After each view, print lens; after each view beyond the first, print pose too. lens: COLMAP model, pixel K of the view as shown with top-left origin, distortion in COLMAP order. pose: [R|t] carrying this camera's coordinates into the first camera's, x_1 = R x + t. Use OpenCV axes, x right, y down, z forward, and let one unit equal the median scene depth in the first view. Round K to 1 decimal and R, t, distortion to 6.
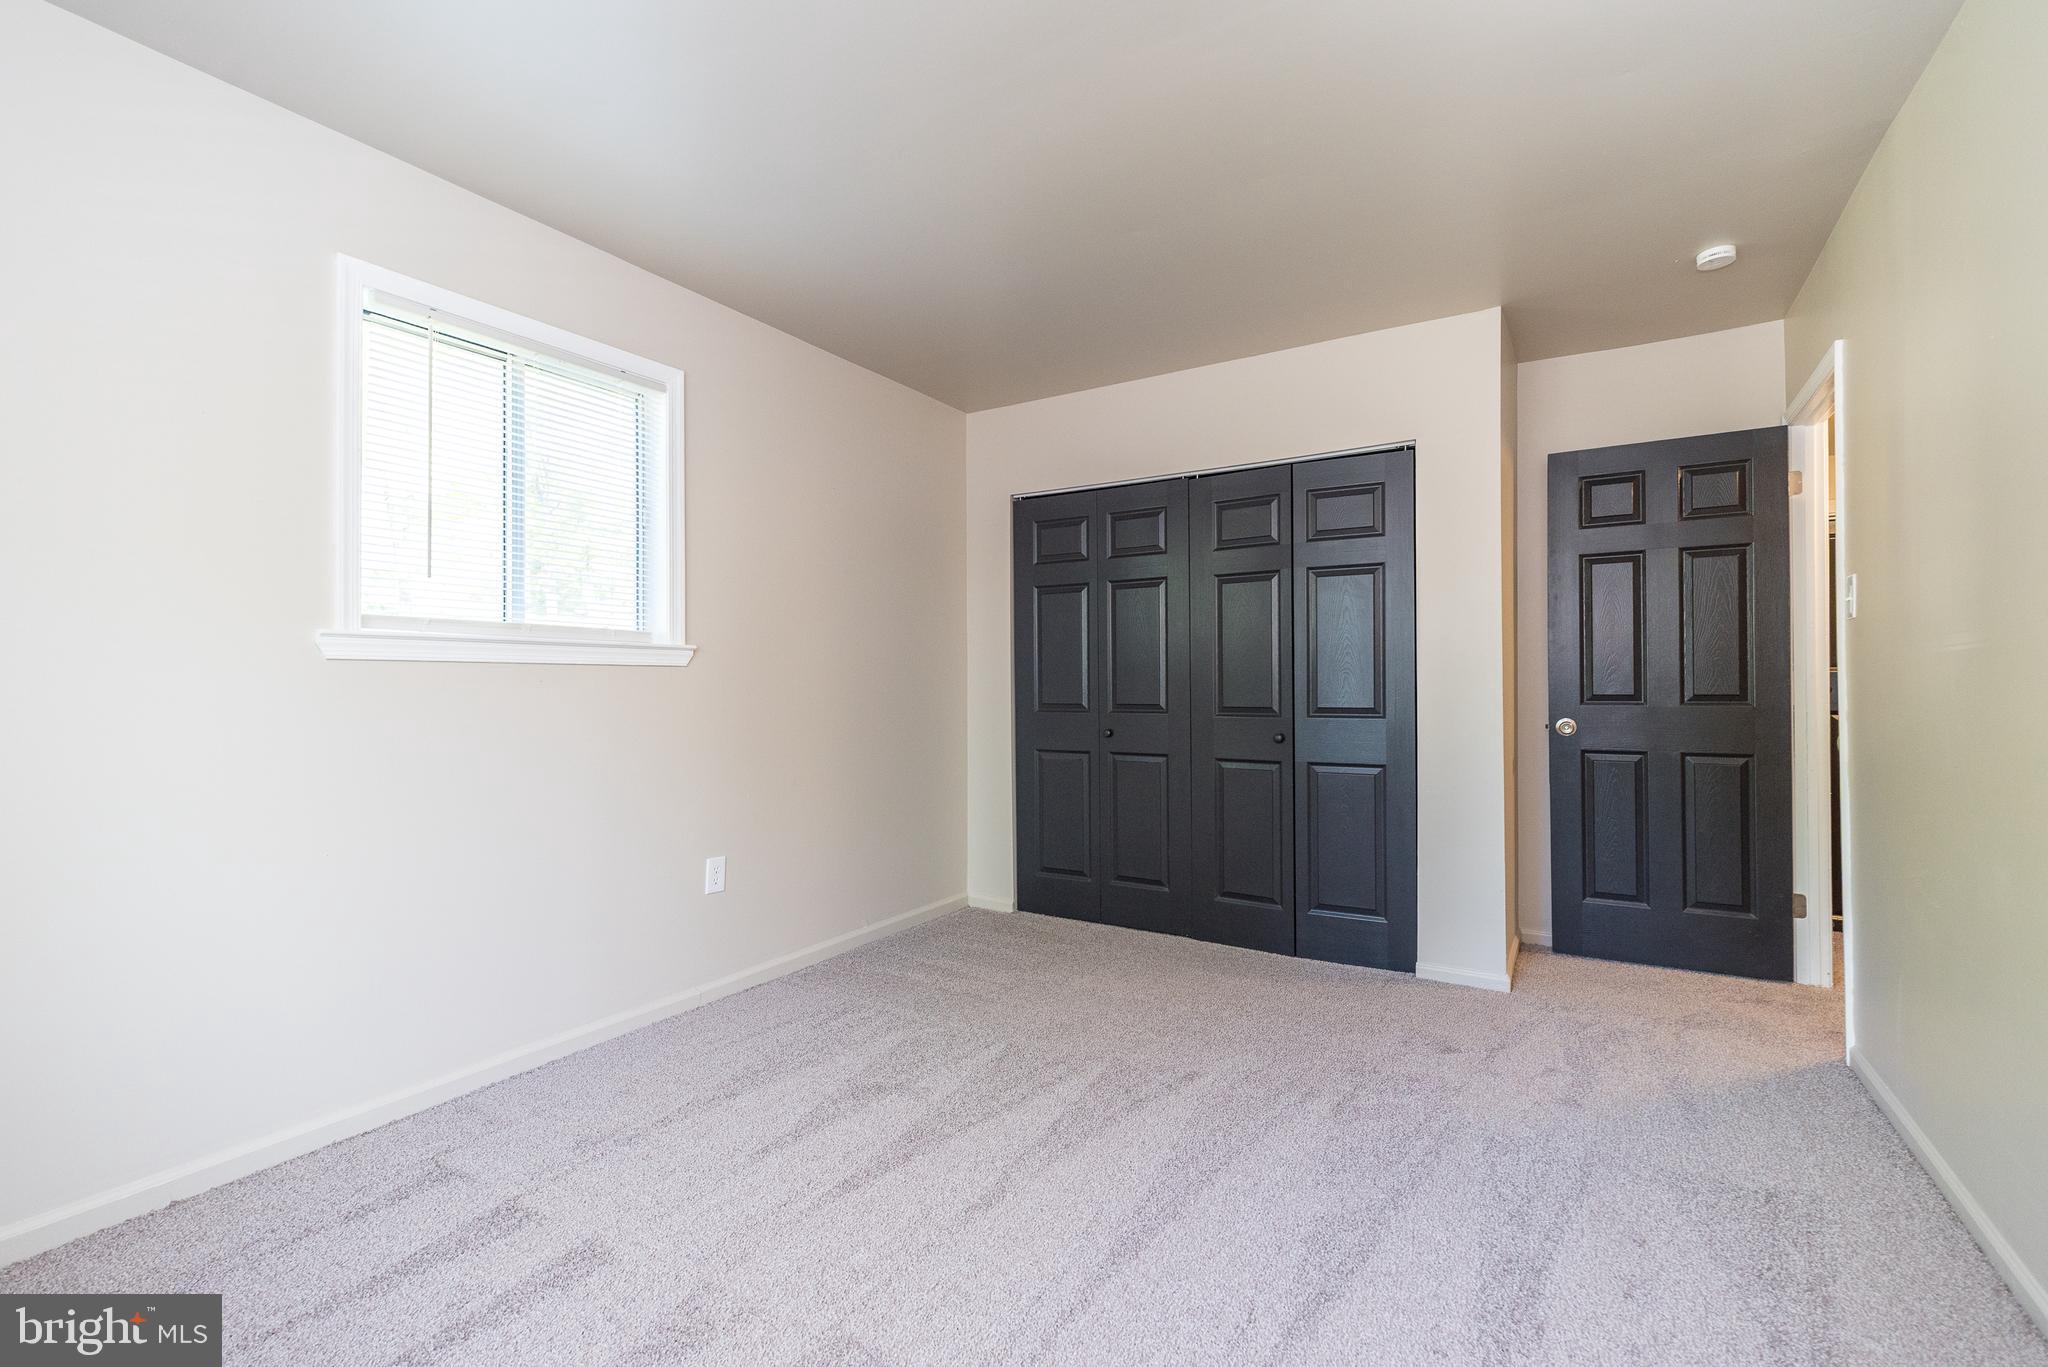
lens RADIAL K [[891.0, 0, 1027.3], [0, 891.0, 690.4], [0, 0, 1]] dist [0.005141, 0.000300]
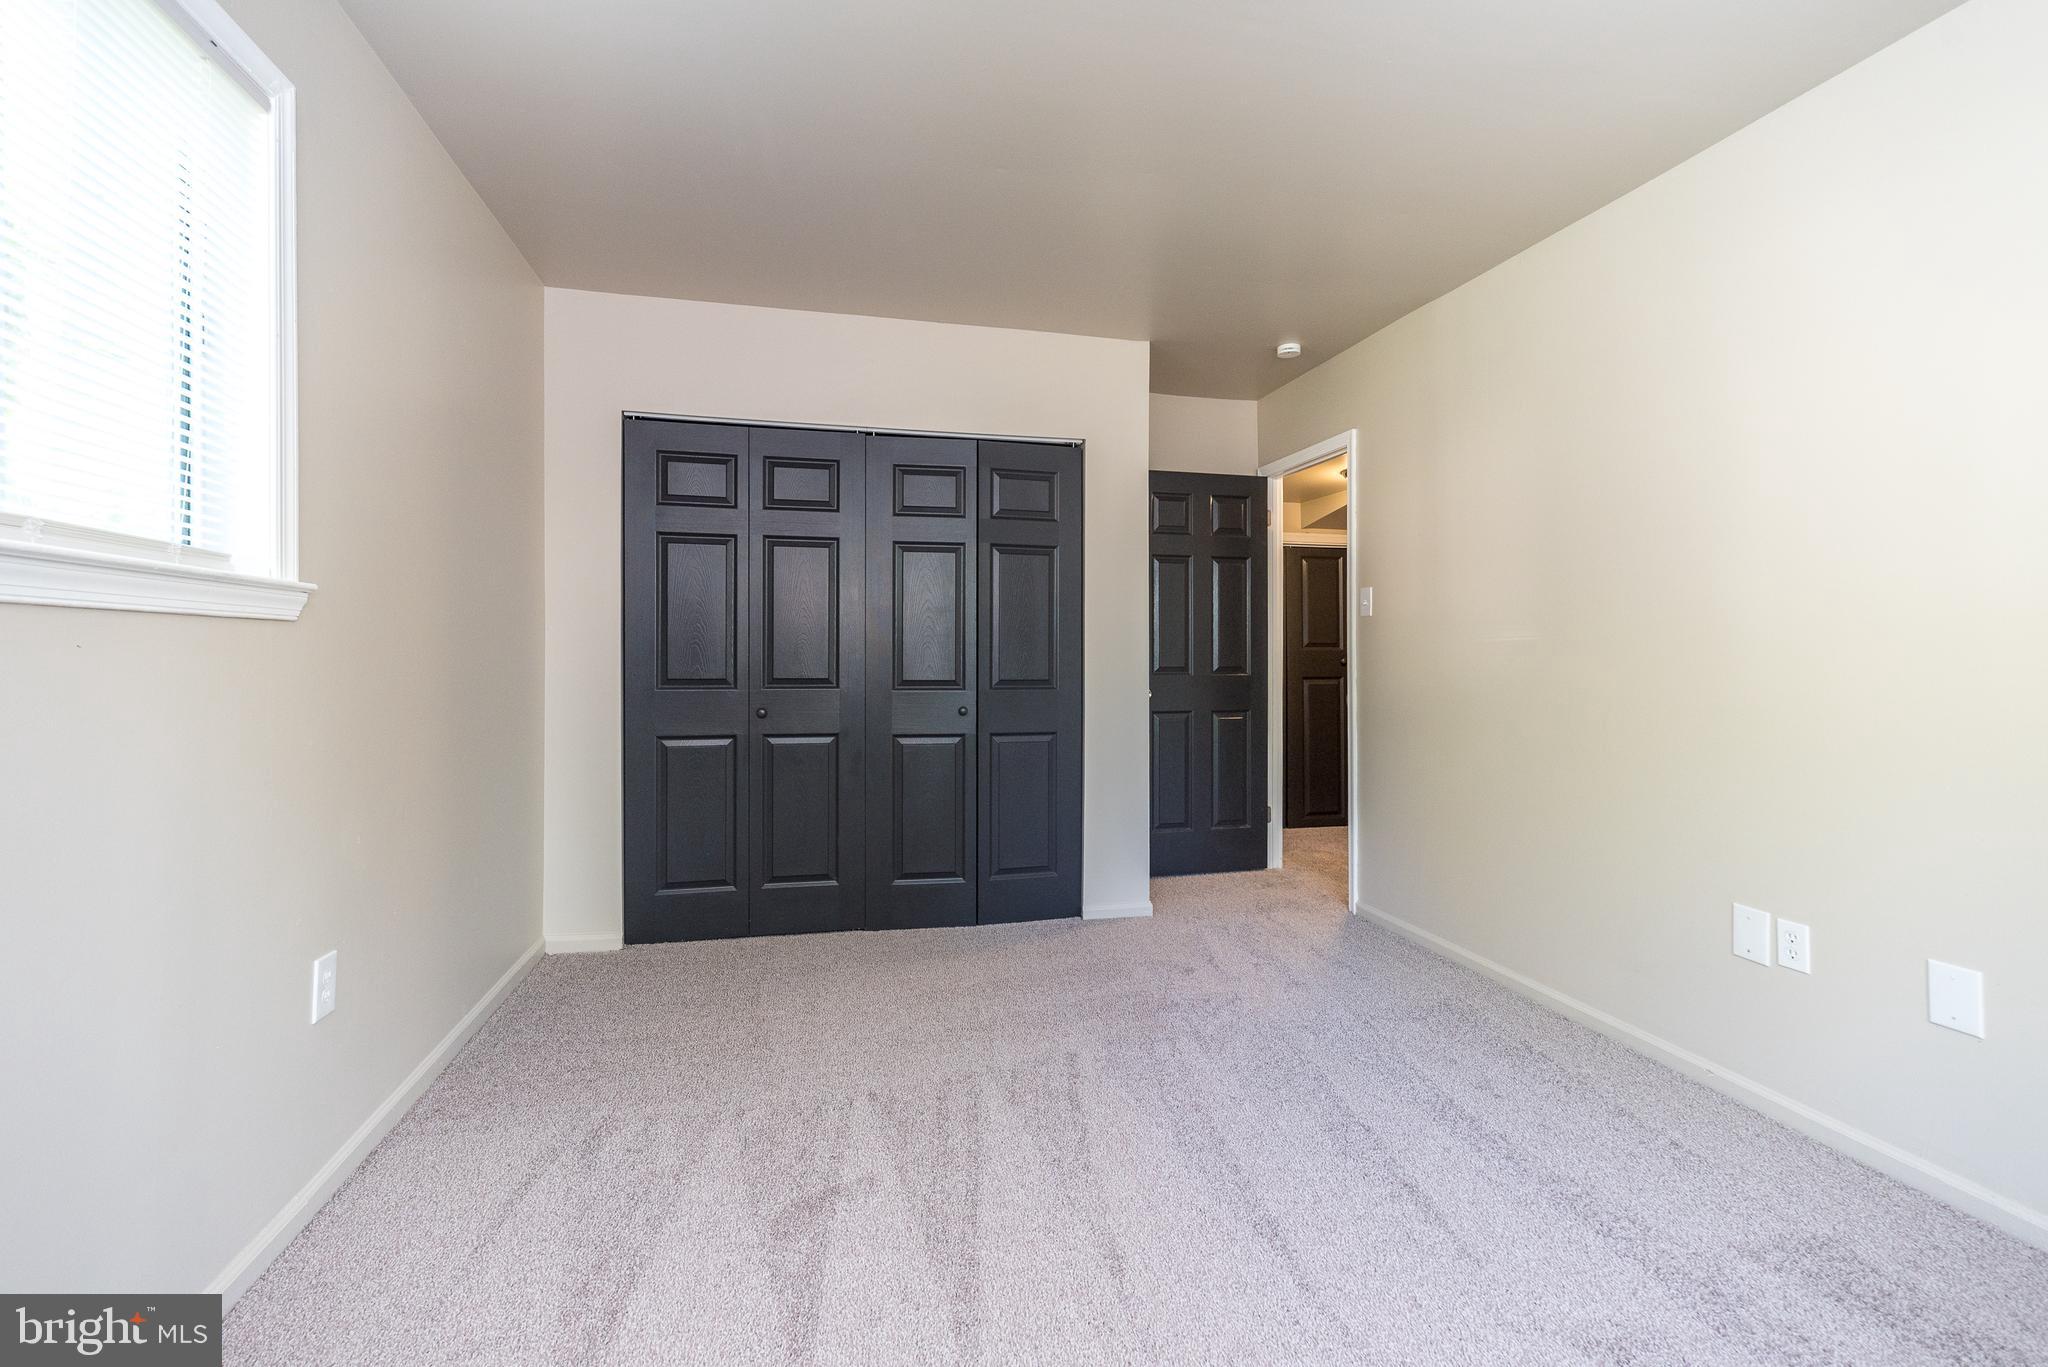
lens RADIAL K [[895.1, 0, 1039.0], [0, 895.1, 665.4], [0, 0, 1]] dist [0.003217, 0.000041]
pose [[0.706289, -0.001354, 0.707922, -0.399282], [-0.002256, 0.999989, 0.004163, -0.002311], [-0.707920, -0.004537, 0.706278, 0.247064]]
